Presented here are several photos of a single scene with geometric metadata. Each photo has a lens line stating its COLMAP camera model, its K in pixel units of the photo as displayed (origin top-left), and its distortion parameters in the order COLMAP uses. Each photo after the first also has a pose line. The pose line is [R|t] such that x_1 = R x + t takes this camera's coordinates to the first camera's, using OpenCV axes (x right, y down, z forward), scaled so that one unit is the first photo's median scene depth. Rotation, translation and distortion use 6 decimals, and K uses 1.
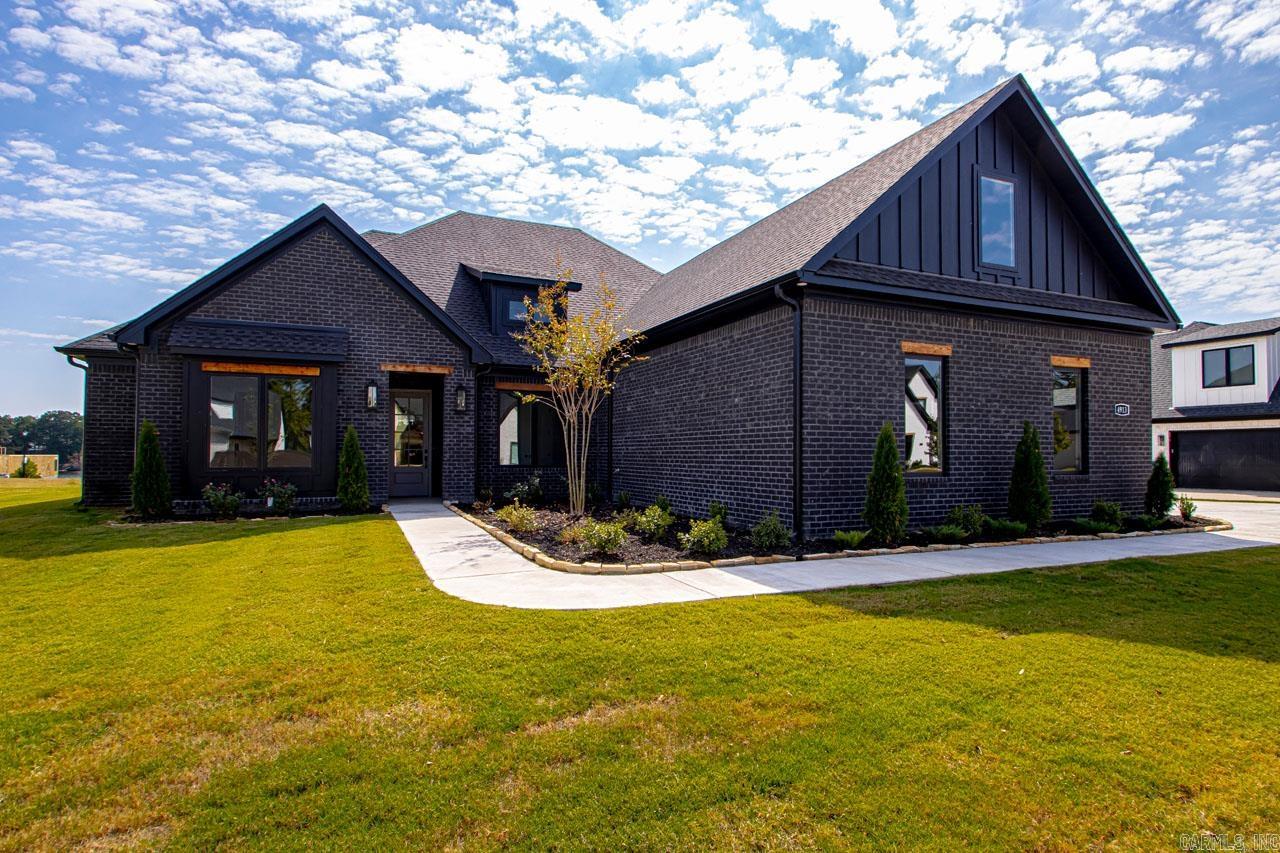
lens RADIAL K [[653.7, 0, 641.1], [0, 653.7, 430.5], [0, 0, 1]] dist [0.002421, -0.000720]
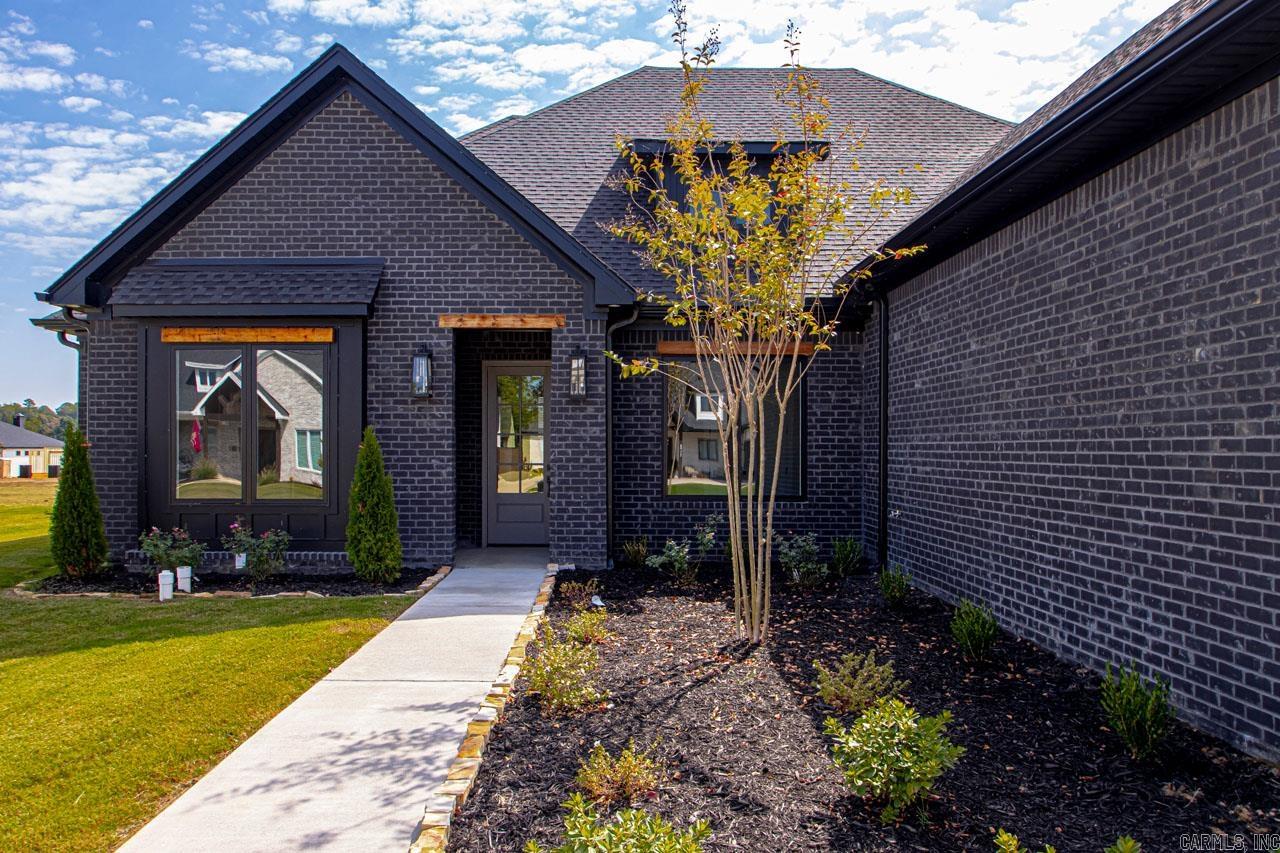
lens RADIAL K [[814.3, 0, 637.7], [0, 814.3, 431.8], [0, 0, 1]] dist [-0.007516, 0.002305]
pose [[0.901944, -0.001257, -0.431852, 0.058698], [0.011639, 0.999703, 0.021398, -0.015928], [0.431697, -0.024326, 0.901691, 0.443842]]
